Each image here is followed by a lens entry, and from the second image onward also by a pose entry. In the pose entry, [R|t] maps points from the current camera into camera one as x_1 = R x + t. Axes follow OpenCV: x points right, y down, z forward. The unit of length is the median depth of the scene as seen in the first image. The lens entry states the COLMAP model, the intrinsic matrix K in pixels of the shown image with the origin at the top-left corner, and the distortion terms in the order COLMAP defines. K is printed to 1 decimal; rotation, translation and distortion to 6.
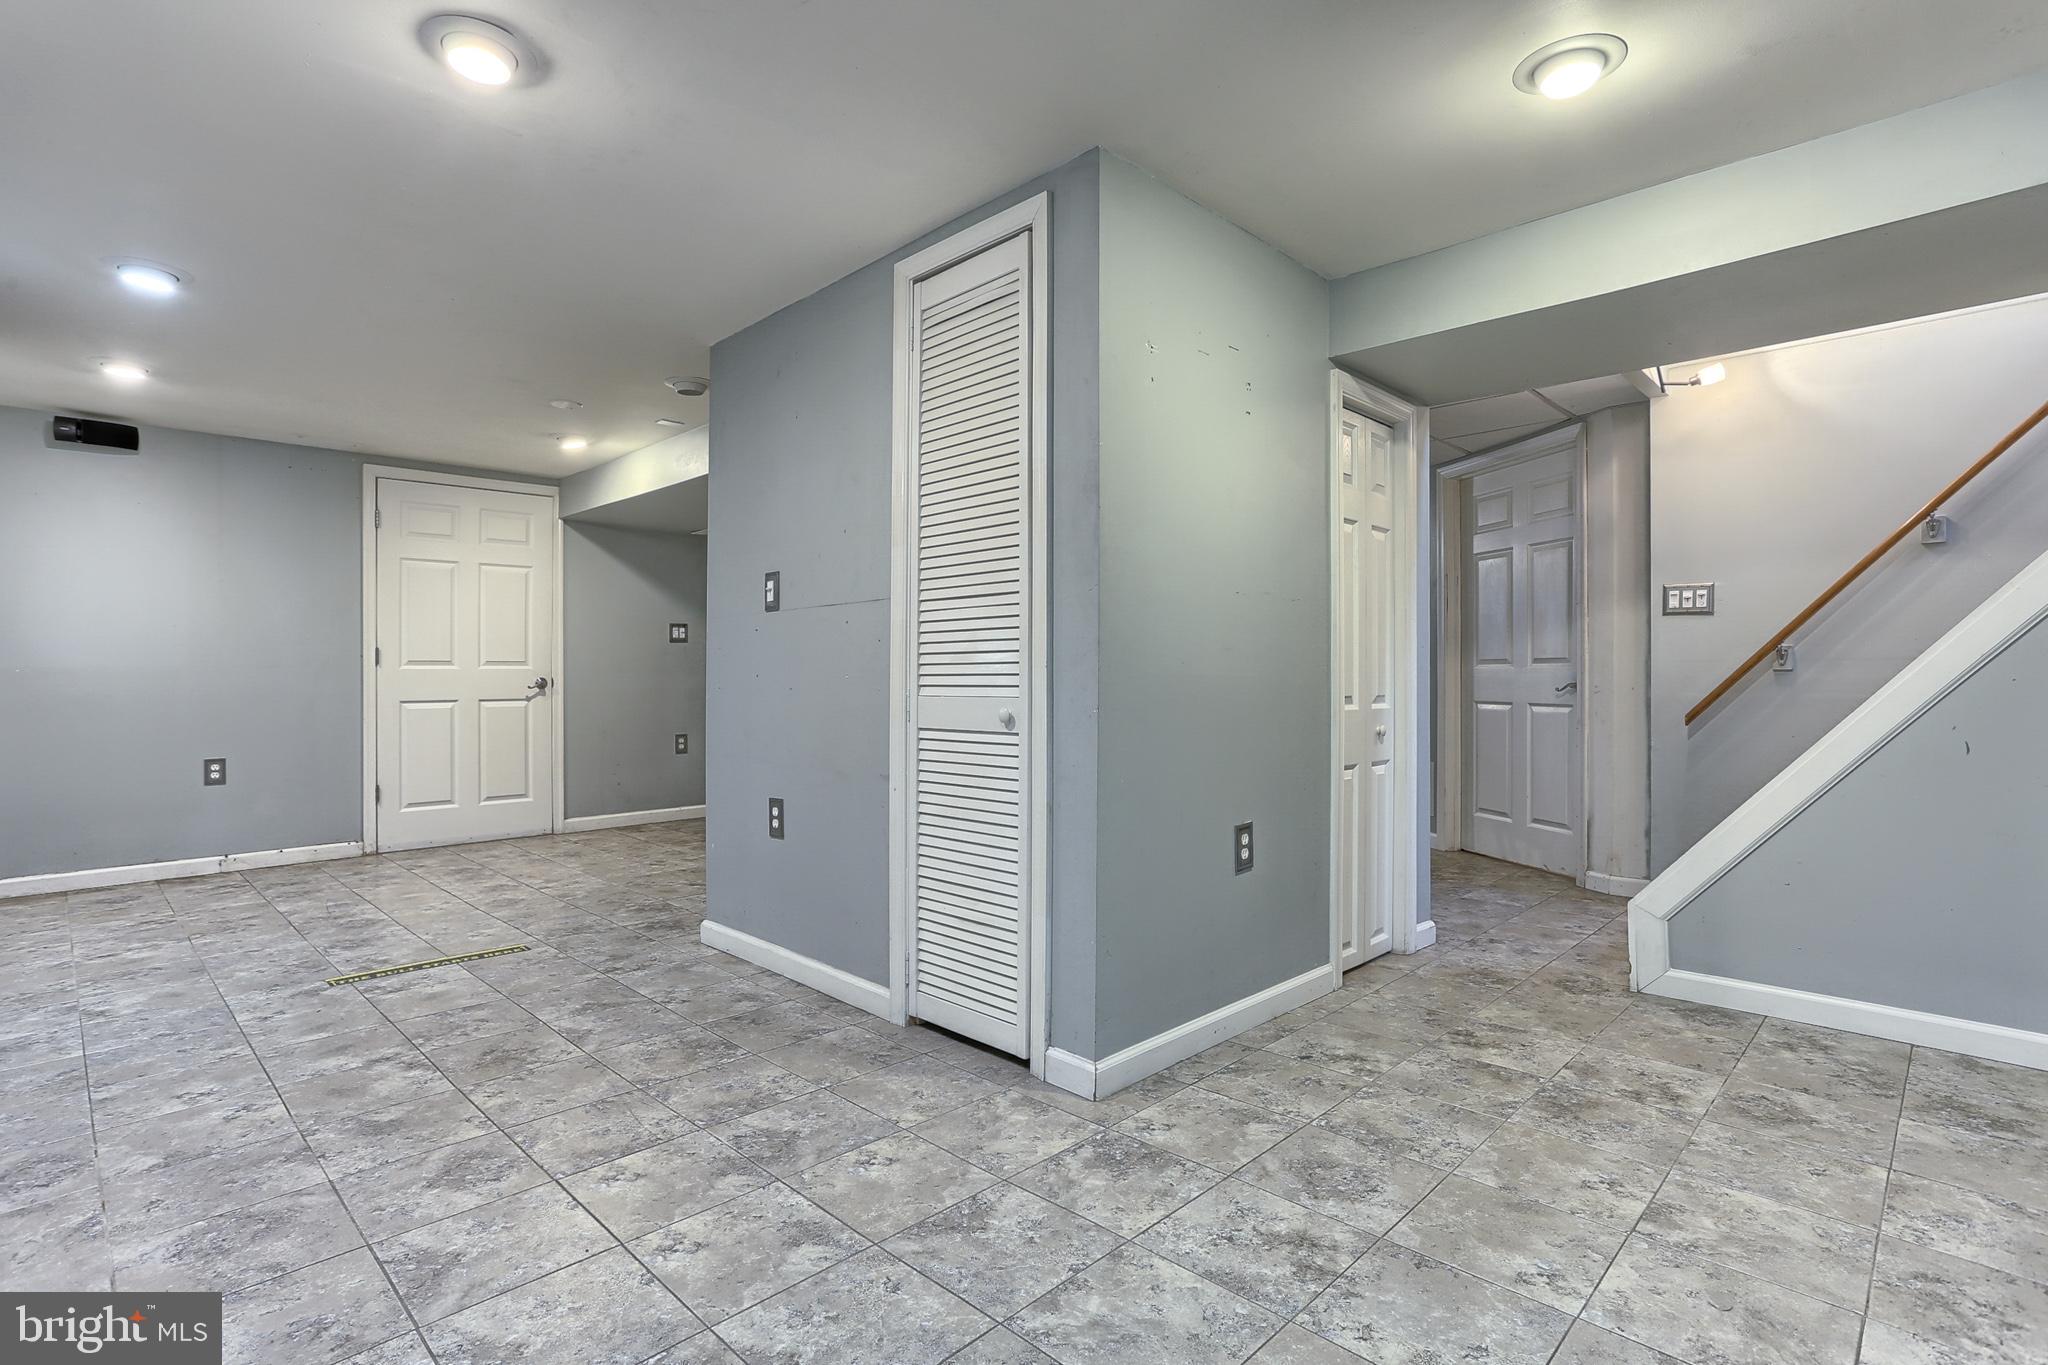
lens RADIAL K [[980.4, 0, 1024.0], [0, 980.4, 682.5], [0, 0, 1]] dist [-0.016917, 0.010179]
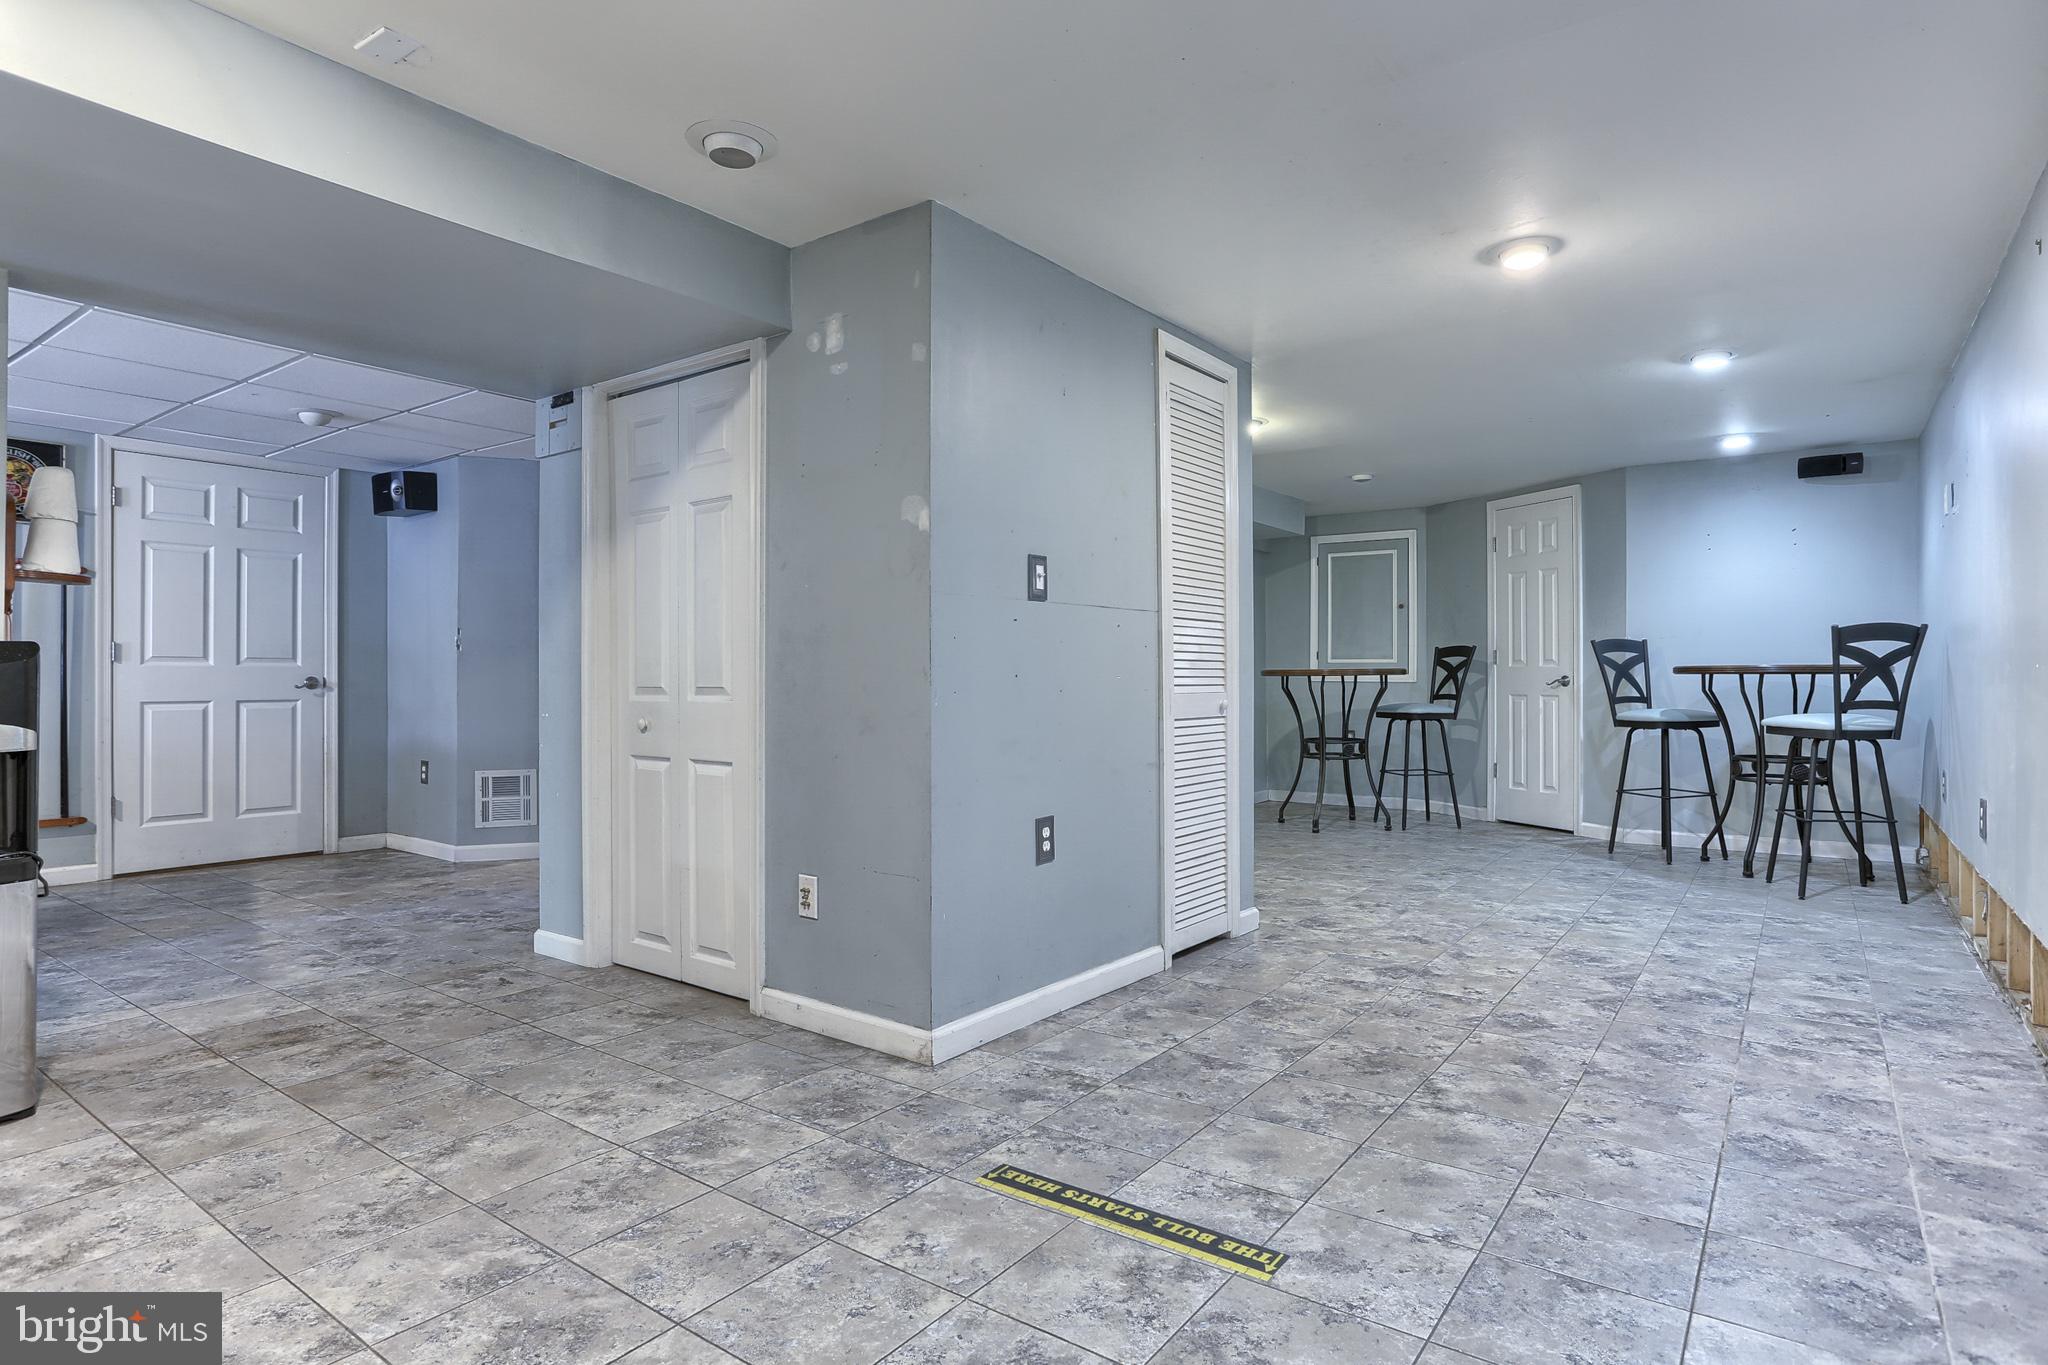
lens RADIAL K [[1088.1, 0, 1024.0], [0, 1088.1, 682.5], [0, 0, 1]] dist [-0.019455, 0.000076]
pose [[-0.149961, -0.001159, 0.988691, -1.511202], [-0.000475, 0.999999, 0.001100, -0.002261], [-0.988692, -0.000305, -0.149961, 1.462747]]
